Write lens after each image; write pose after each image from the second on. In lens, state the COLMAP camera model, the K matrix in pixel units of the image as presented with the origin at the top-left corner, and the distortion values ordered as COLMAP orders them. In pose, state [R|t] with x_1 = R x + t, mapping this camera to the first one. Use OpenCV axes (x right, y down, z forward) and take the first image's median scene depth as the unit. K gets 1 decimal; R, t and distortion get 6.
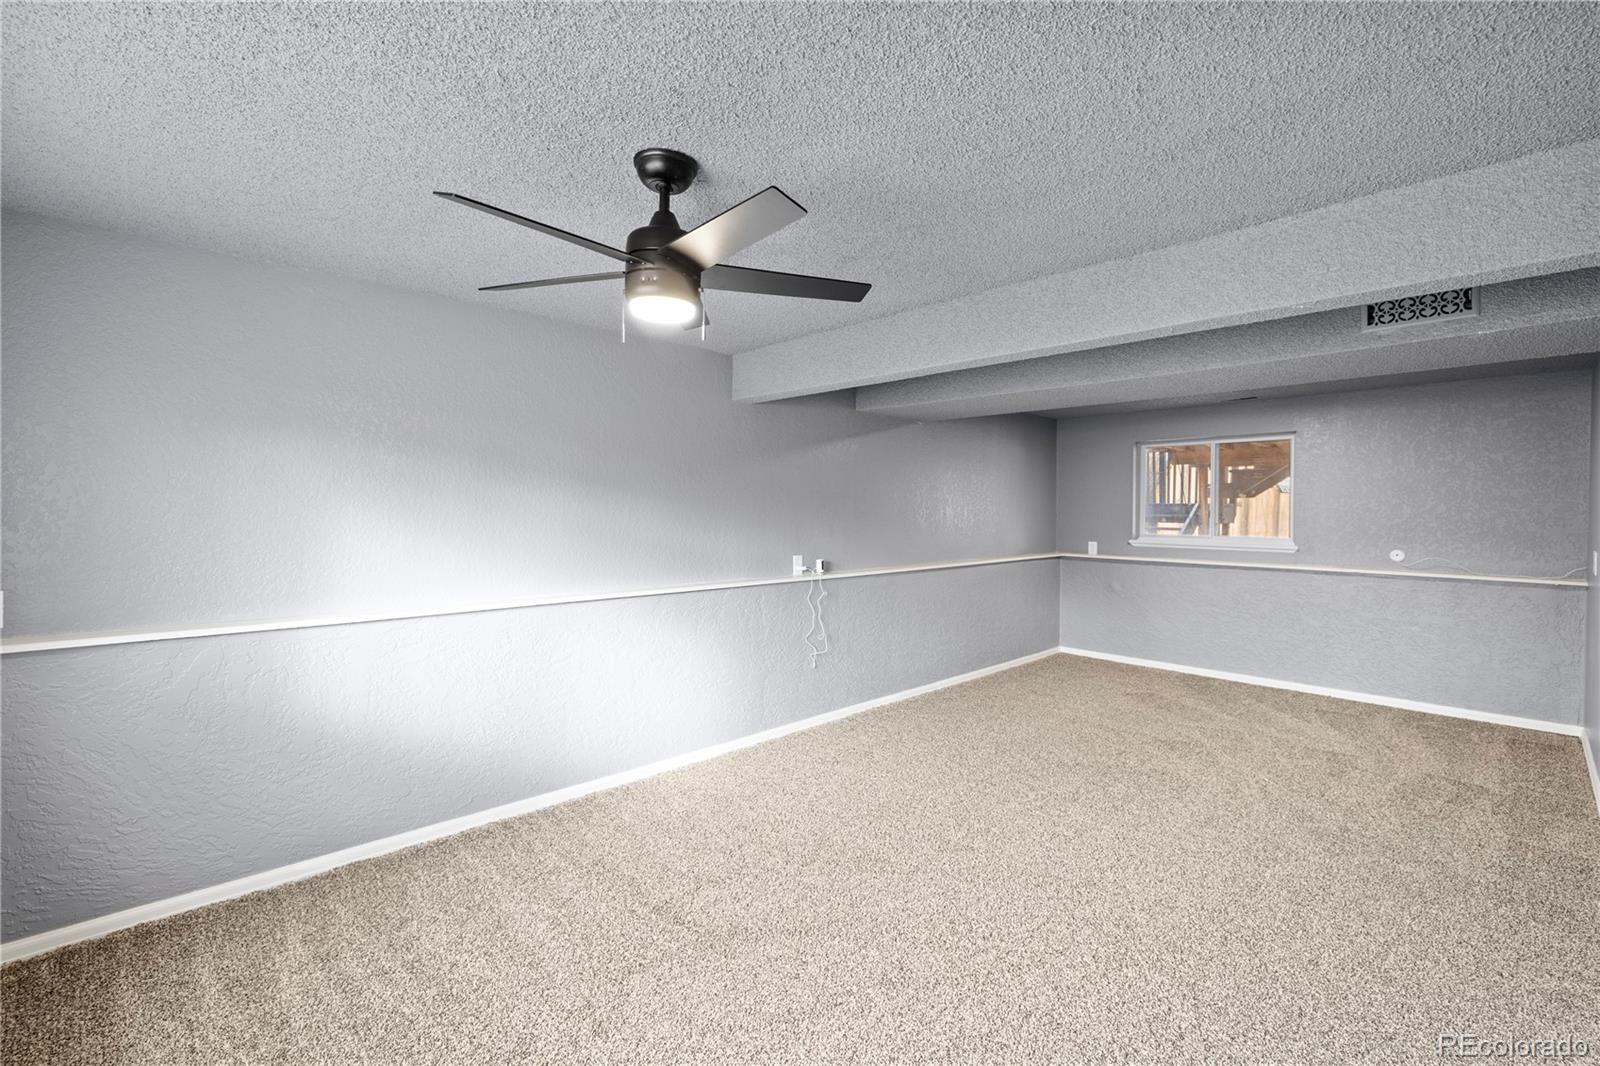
lens RADIAL K [[676.1, 0, 794.5], [0, 676.1, 523.6], [0, 0, 1]] dist [-0.001186, 0.000031]
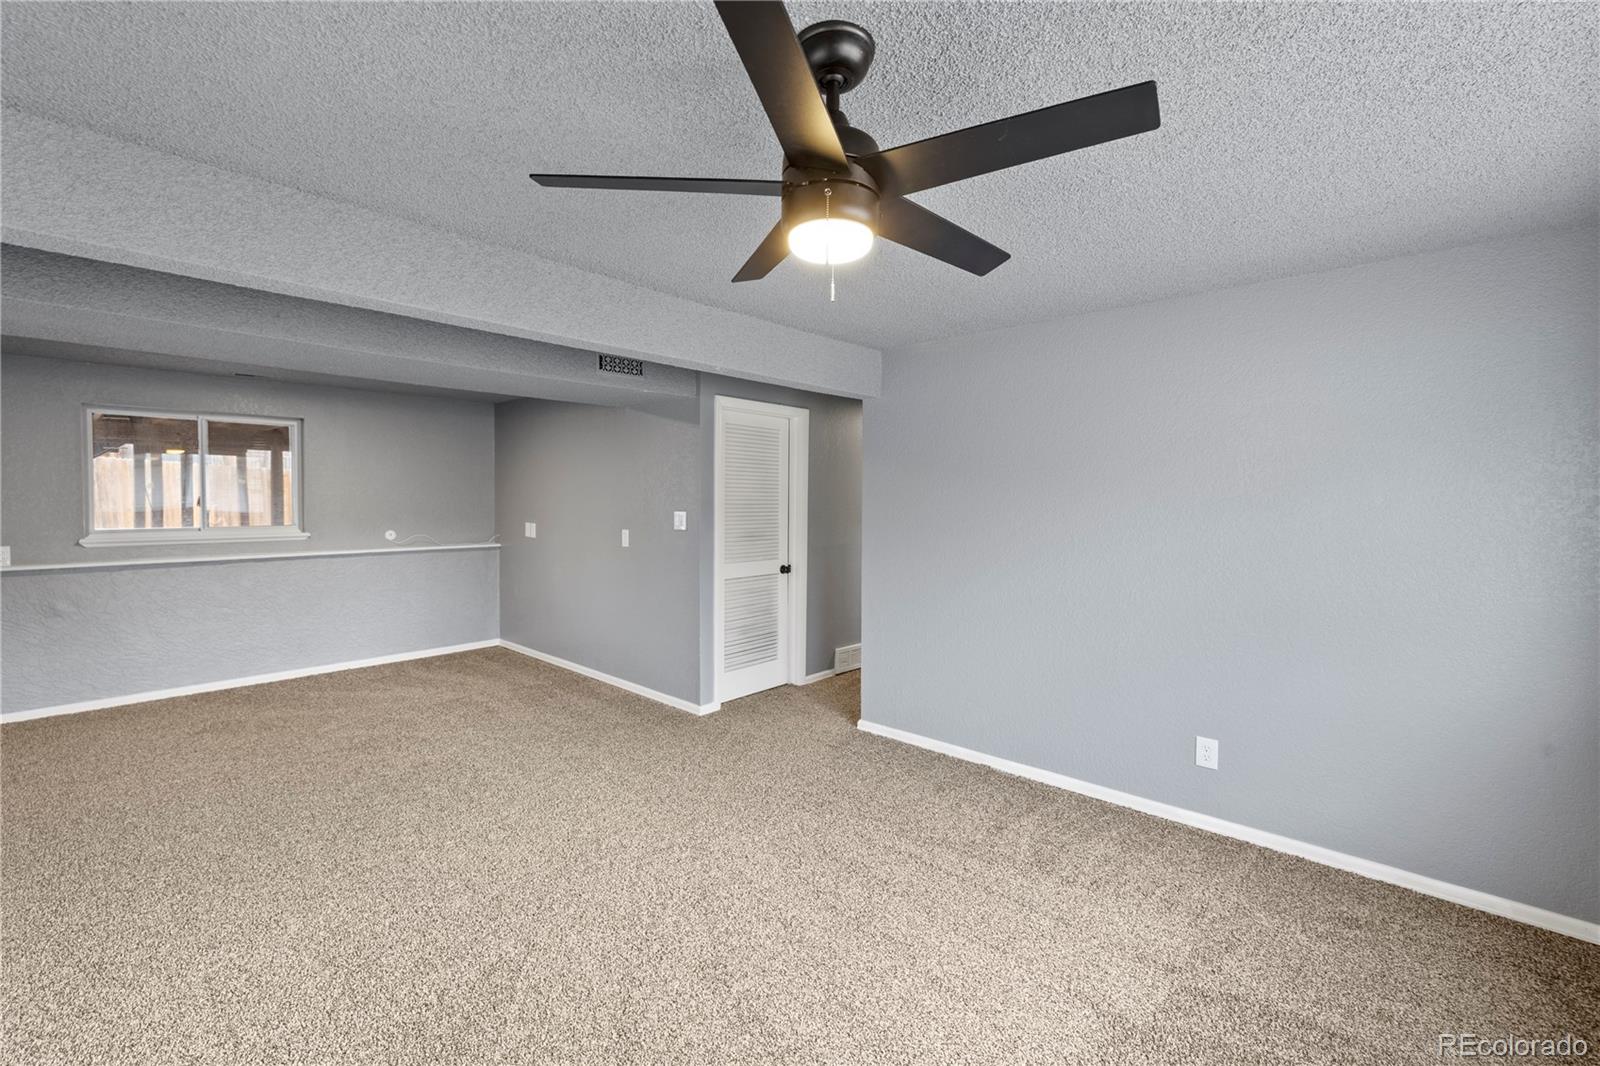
lens RADIAL K [[659.4, 0, 800.0], [0, 659.4, 533.0], [0, 0, 1]] dist [0.000562, 0.000111]
pose [[-0.056950, -0.058510, 0.996661, -0.306191], [0.019083, 0.998035, 0.059681, -0.012272], [-0.998195, 0.022418, -0.055721, 0.350668]]
